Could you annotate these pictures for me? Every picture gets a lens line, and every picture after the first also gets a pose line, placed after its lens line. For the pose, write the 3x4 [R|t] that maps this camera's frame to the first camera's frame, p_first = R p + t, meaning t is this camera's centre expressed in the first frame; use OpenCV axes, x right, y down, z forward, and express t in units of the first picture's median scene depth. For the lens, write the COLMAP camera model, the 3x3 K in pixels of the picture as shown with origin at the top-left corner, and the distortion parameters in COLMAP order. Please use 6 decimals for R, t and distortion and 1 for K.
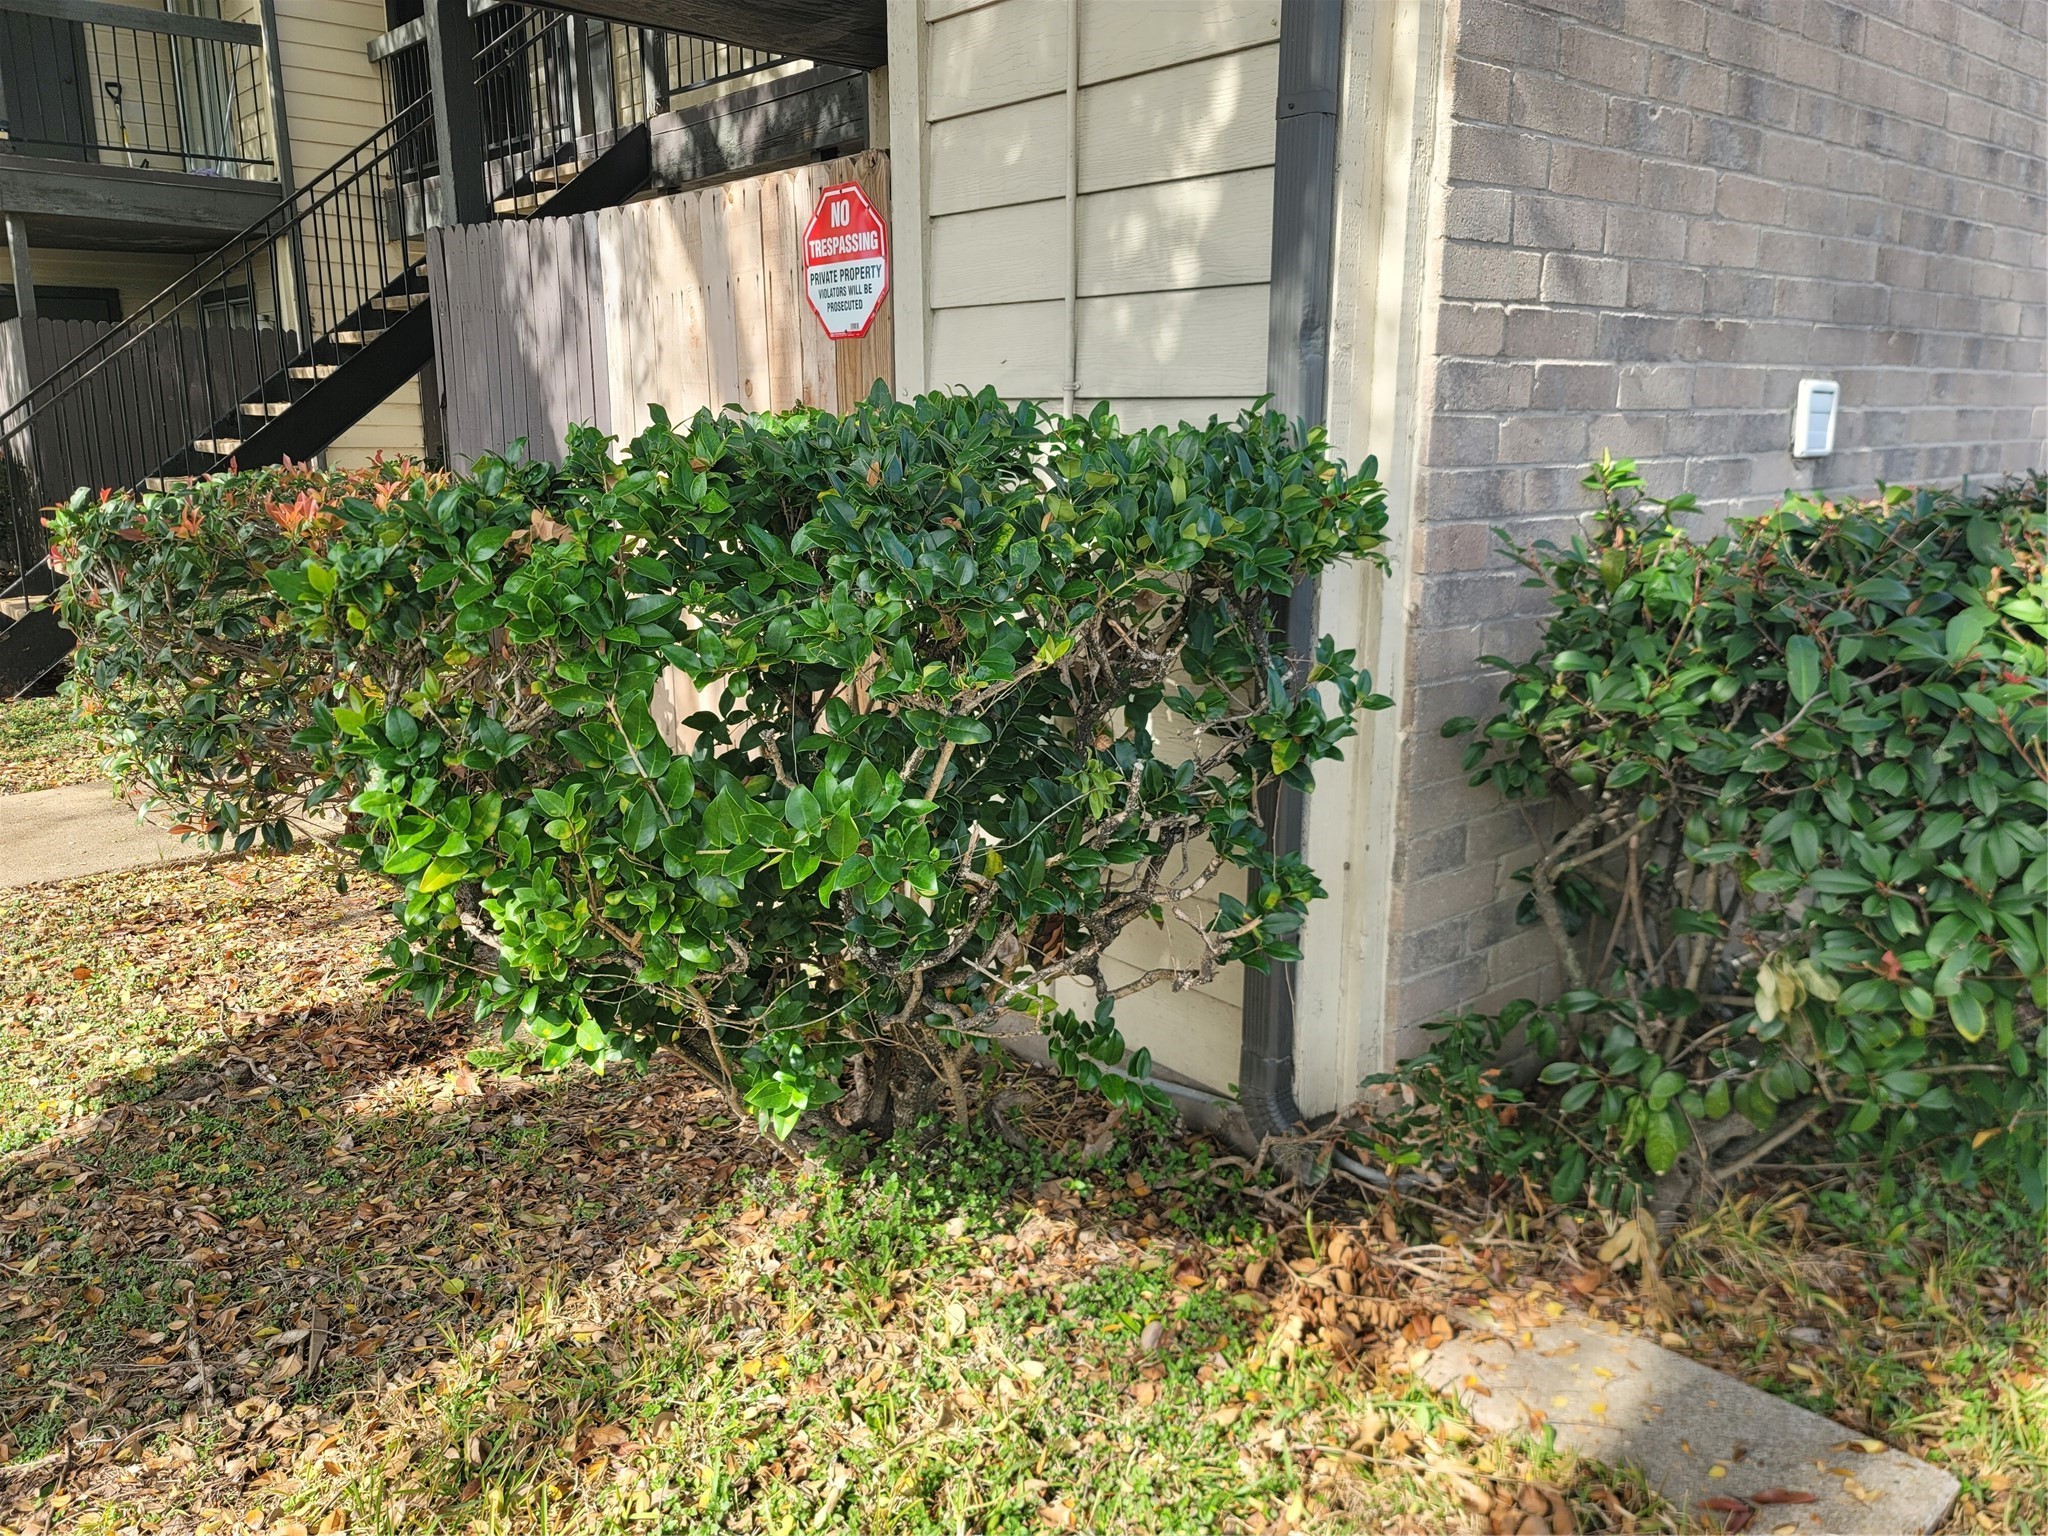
lens RADIAL K [[1484.3, 0, 1015.1], [0, 1484.3, 728.9], [0, 0, 1]] dist [0.059779, -0.061643]
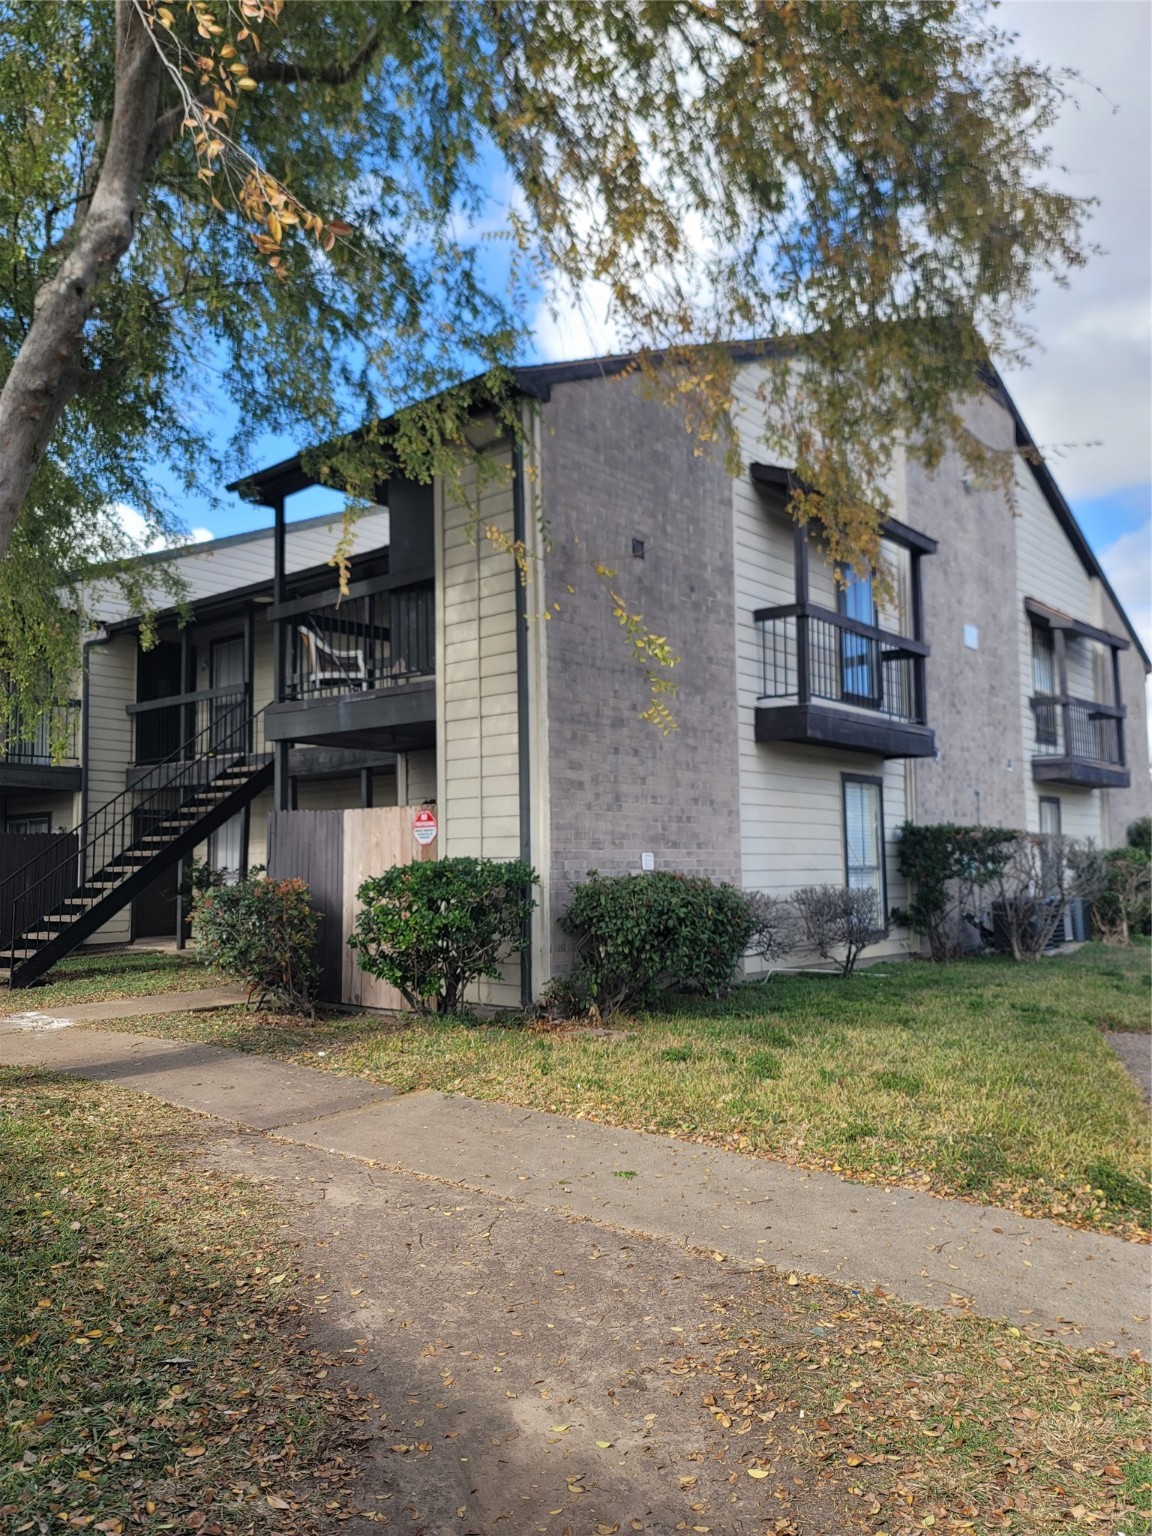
lens RADIAL K [[1113.2, 0, 576.4], [0, 1113.2, 738.2], [0, 0, 1]] dist [0.059779, -0.061643]
pose [[0.986808, 0.006555, 0.161761, -0.242491], [0.046283, 0.946056, -0.320682, 0.574137], [-0.155137, 0.323938, 0.933272, -2.508018]]
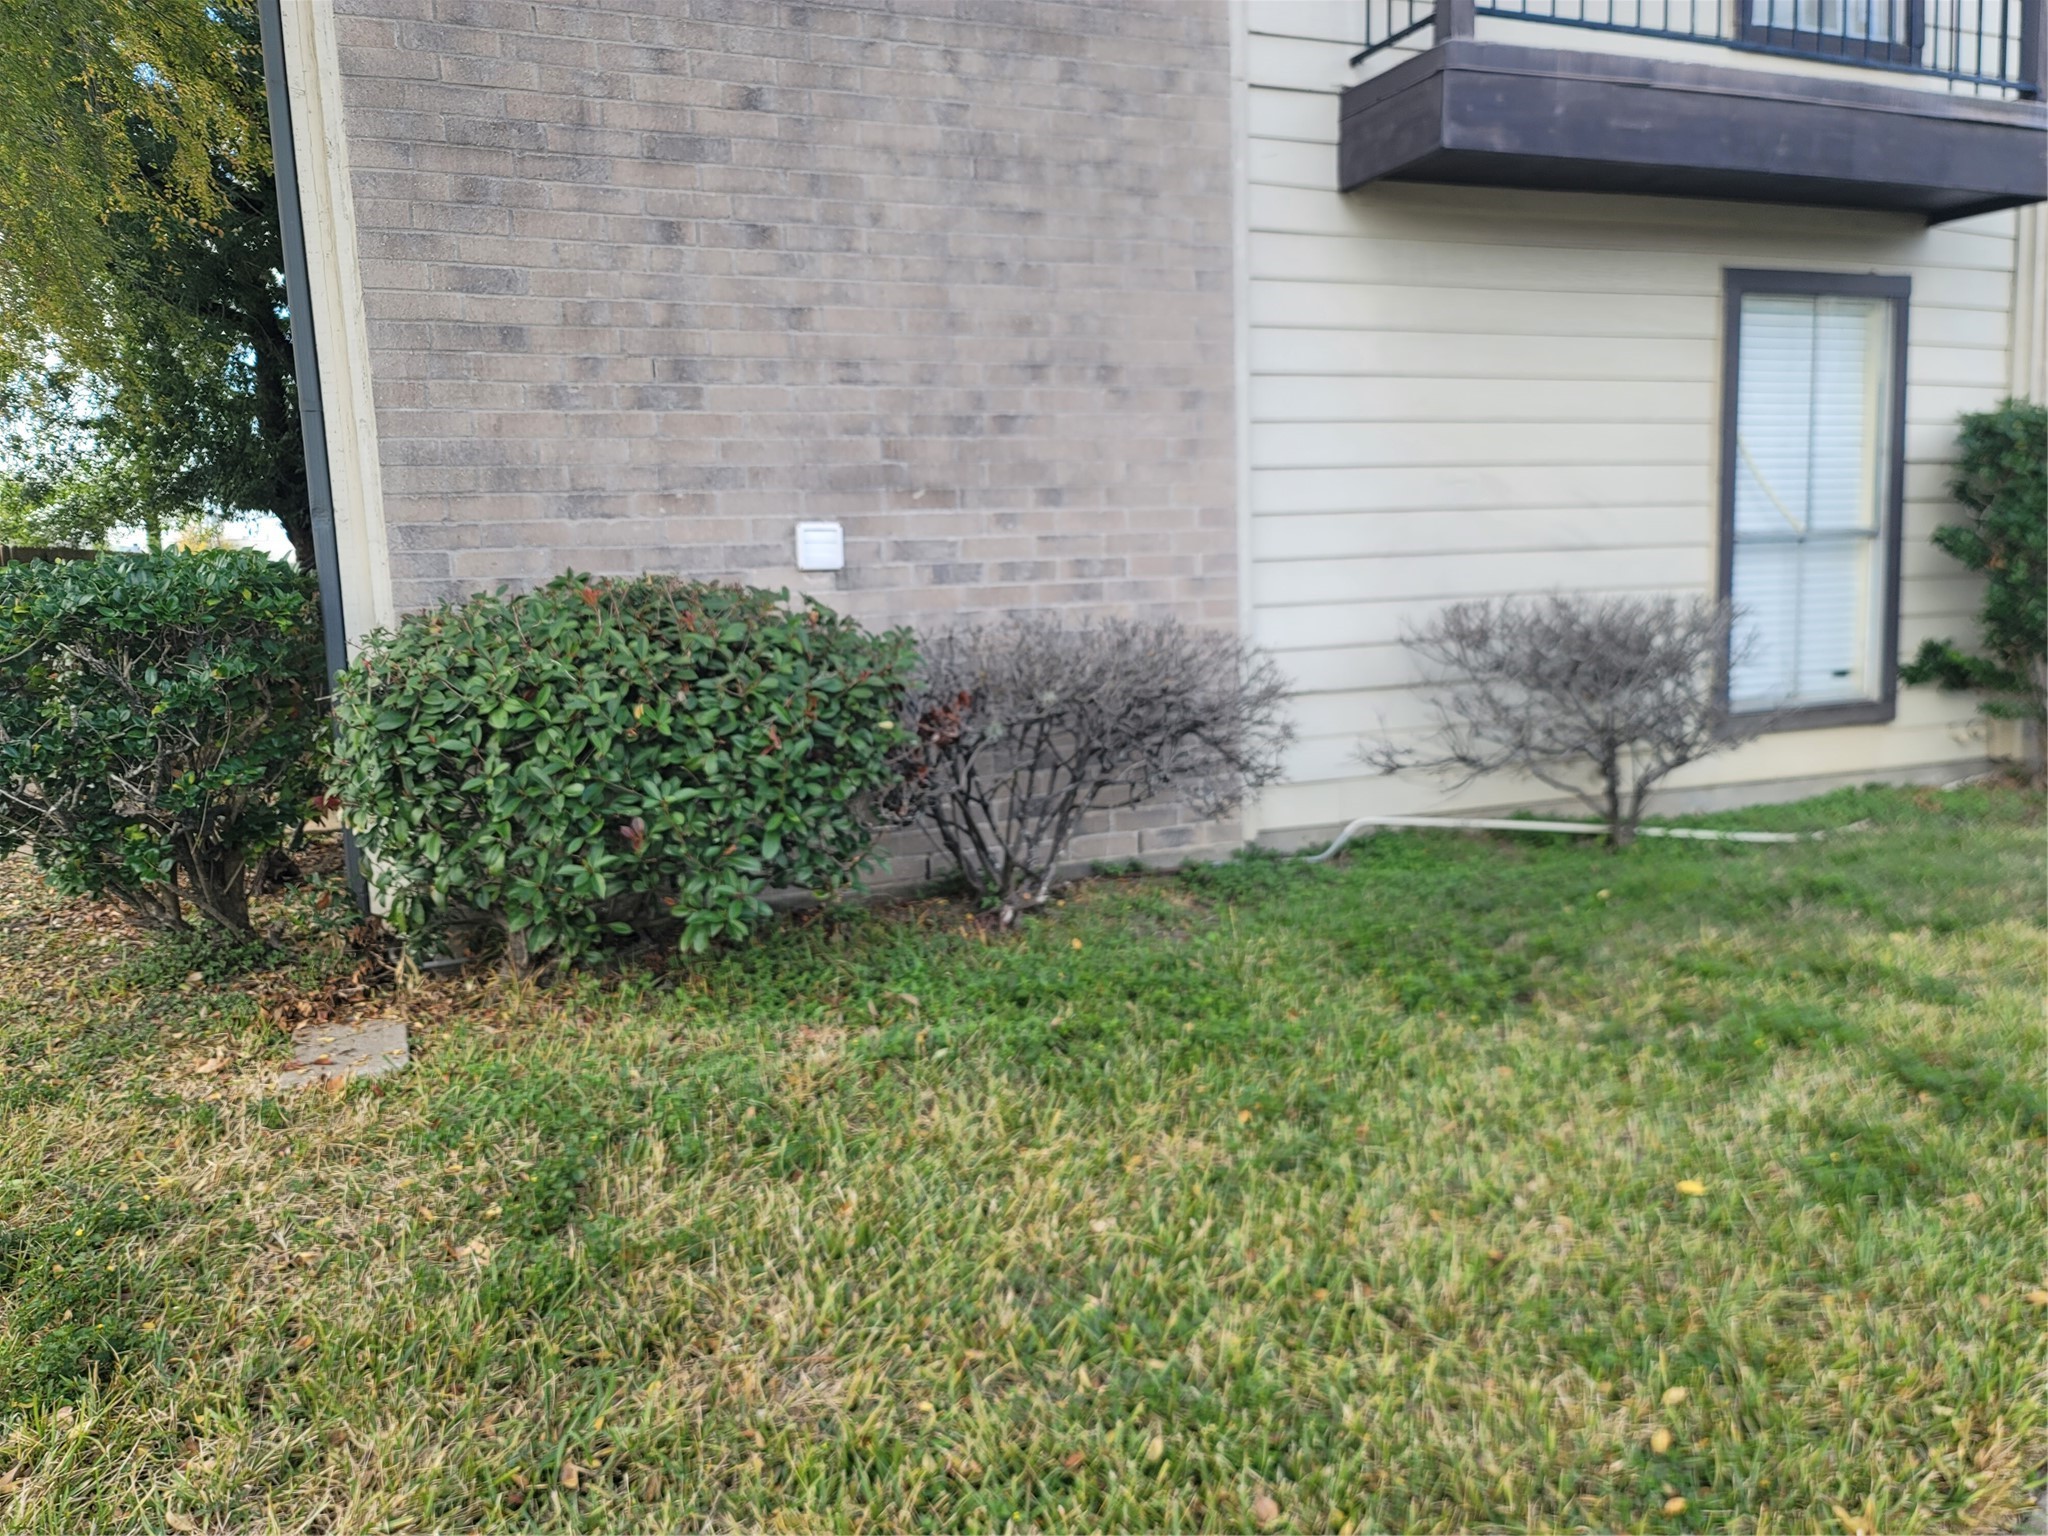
lens RADIAL K [[1484.3, 0, 1015.1], [0, 1484.3, 728.9], [0, 0, 1]] dist [0.059779, -0.061643]
pose [[0.945385, 0.005977, -0.325902, 1.470780], [-0.036809, 0.995394, -0.088522, 0.146562], [0.323872, 0.095683, 0.941250, -0.497604]]
